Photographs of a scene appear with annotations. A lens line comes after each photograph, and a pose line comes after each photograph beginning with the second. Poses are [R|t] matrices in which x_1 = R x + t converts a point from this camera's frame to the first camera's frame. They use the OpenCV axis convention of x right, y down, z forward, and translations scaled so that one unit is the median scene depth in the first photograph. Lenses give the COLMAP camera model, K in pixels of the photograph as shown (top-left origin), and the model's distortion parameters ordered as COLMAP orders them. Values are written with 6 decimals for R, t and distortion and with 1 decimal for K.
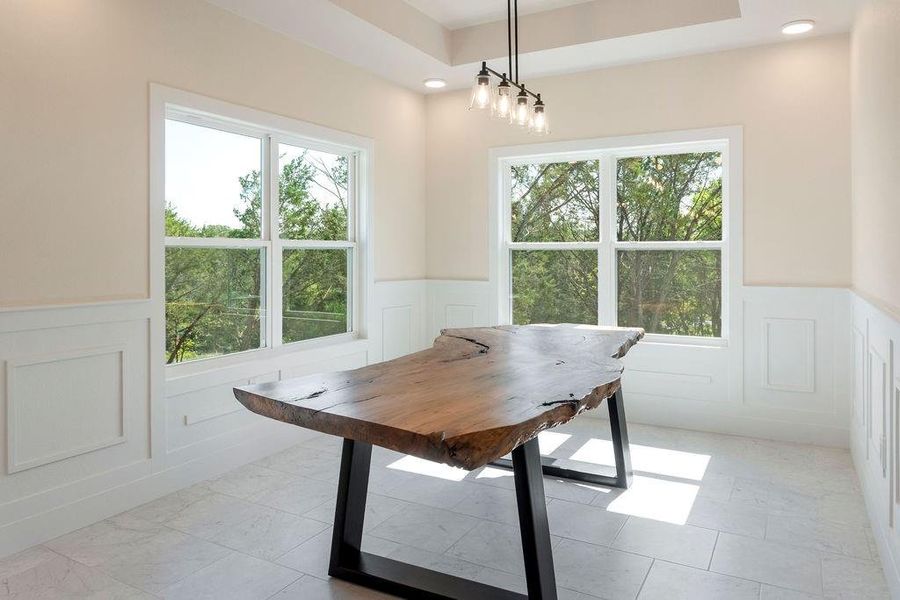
lens RADIAL K [[587.7, 0, 403.4], [0, 587.7, 249.2], [0, 0, 1]] dist [0.003109, 0.001272]
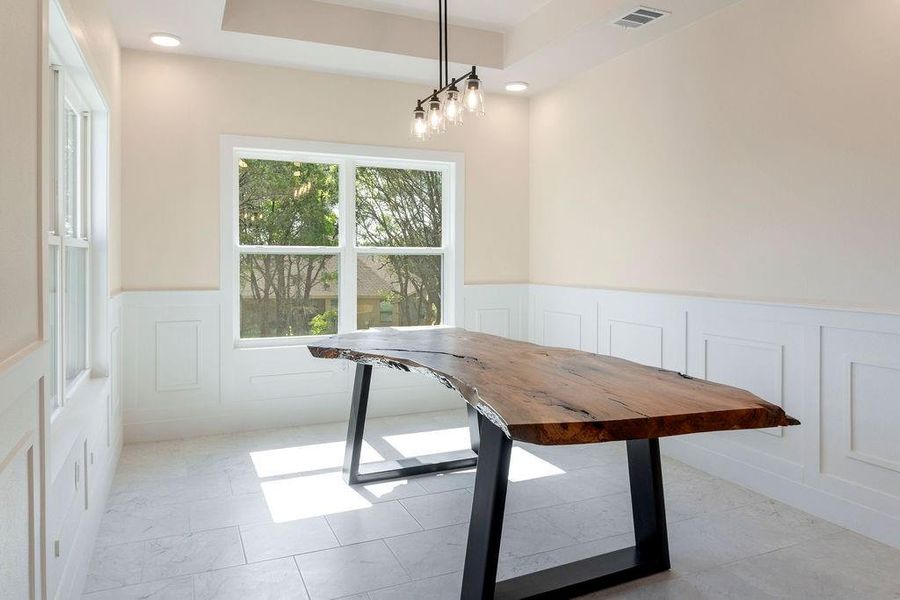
lens RADIAL K [[619.6, 0, 452.0], [0, 619.6, 266.6], [0, 0, 1]] dist [0.004532, 0.001364]
pose [[0.608594, -0.010517, 0.793412, -0.550616], [-0.009623, 0.999741, 0.020633, -0.002253], [-0.793423, -0.020192, 0.608335, 0.292389]]
